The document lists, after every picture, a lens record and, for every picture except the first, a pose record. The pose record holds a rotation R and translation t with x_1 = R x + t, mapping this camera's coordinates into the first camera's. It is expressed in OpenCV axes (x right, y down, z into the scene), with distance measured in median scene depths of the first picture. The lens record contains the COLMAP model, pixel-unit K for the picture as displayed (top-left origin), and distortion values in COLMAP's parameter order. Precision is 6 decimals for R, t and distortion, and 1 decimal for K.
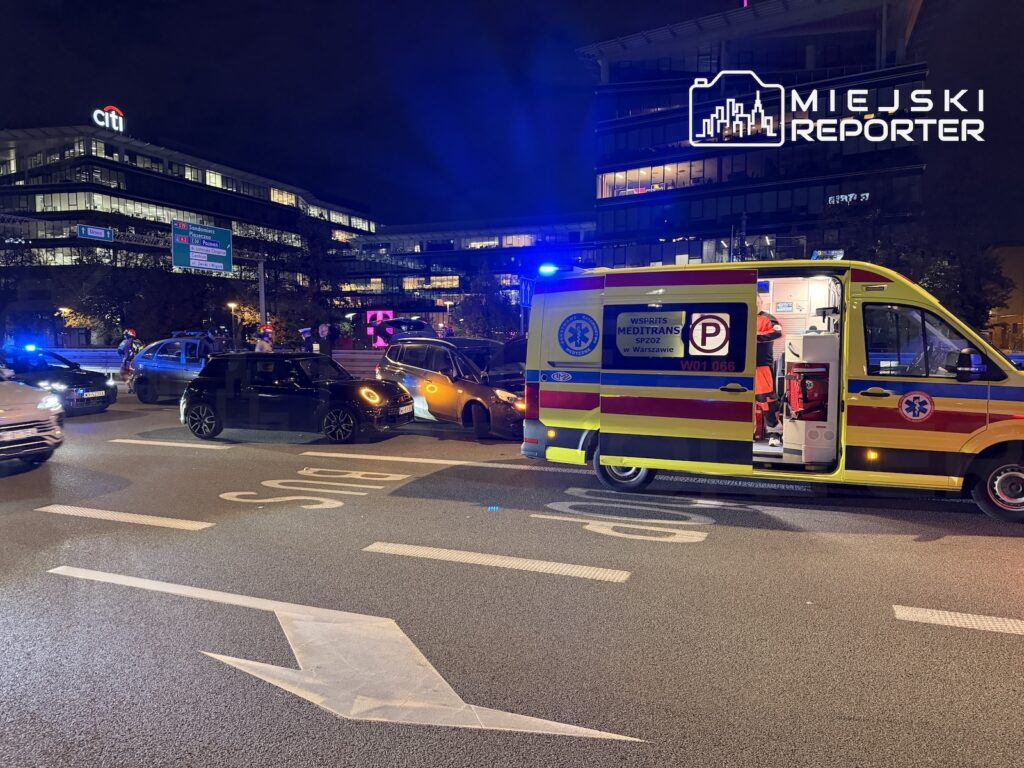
lens RADIAL K [[713.7, 0, 512.0], [0, 713.7, 384.0], [0, 0, 1]] dist [0.105611, -0.132516]
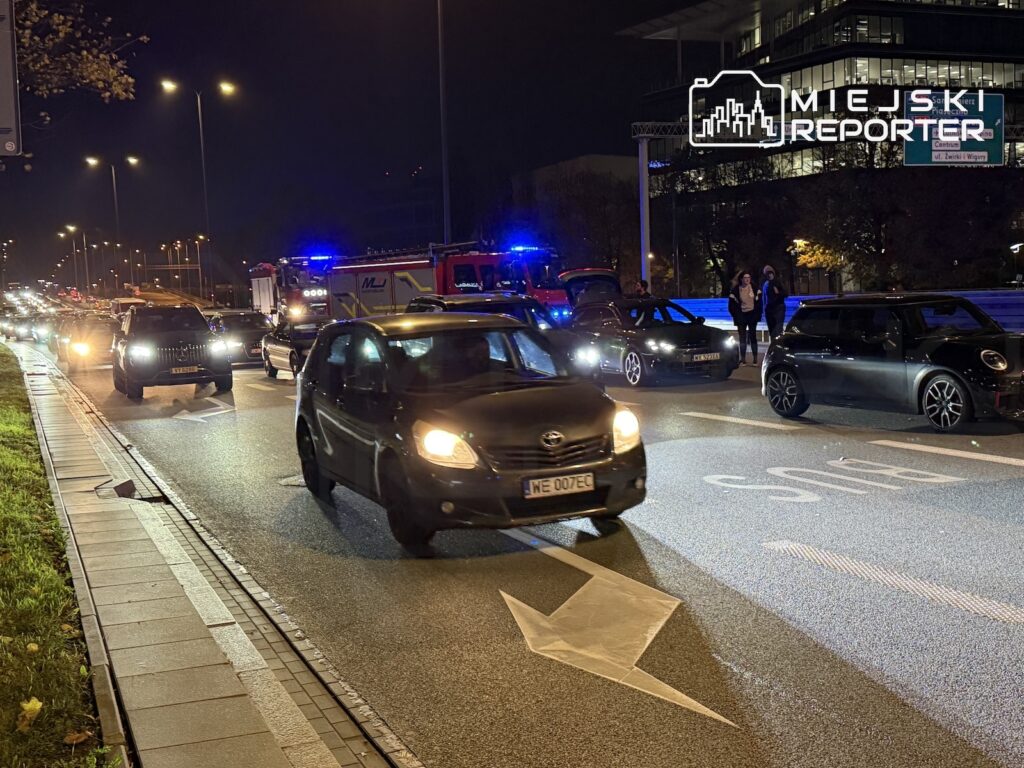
lens RADIAL K [[1237.2, 0, 512.0], [0, 1237.2, 384.0], [0, 0, 1]] dist [0.240633, -0.571526]
pose [[0.689335, 0.027958, -0.723903, 0.041564], [-0.010901, 0.999542, 0.028223, 0.001404], [0.724361, -0.011564, 0.689324, -0.009447]]
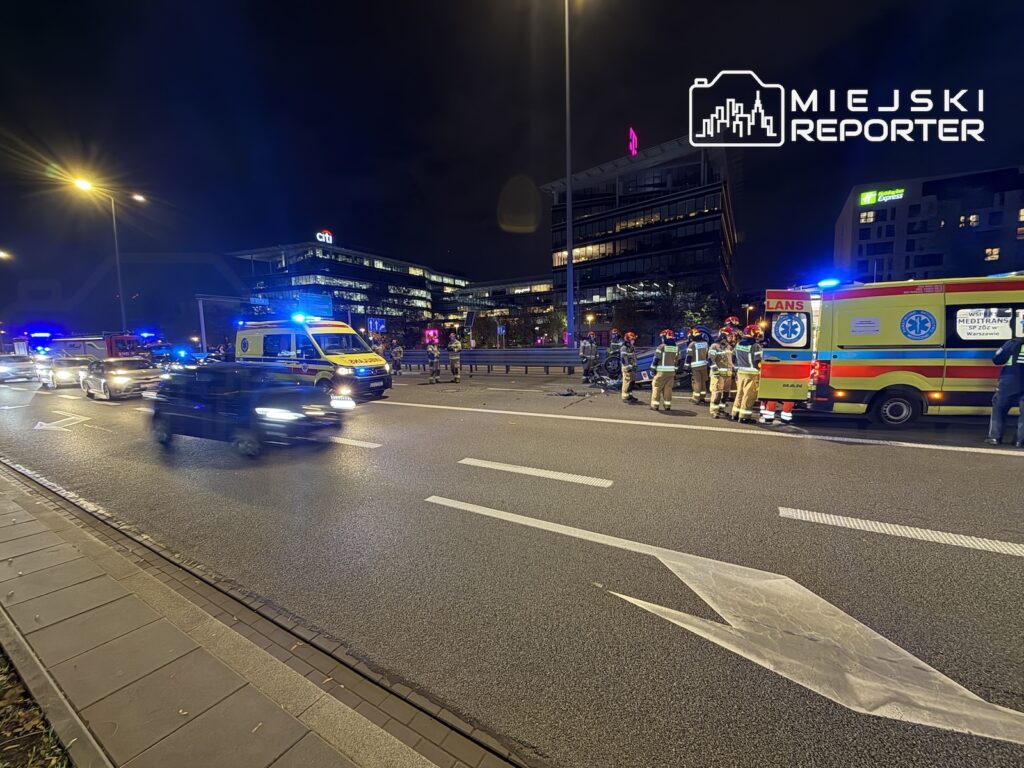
lens RADIAL K [[412.3, 0, 512.0], [0, 412.3, 384.0], [0, 0, 1]] dist [0.001709, 0.000282]
pose [[0.986934, -0.003253, -0.161093, 0.137725], [0.008961, 0.999357, 0.034721, 0.003977], [0.160877, -0.035711, 0.986328, -0.049711]]
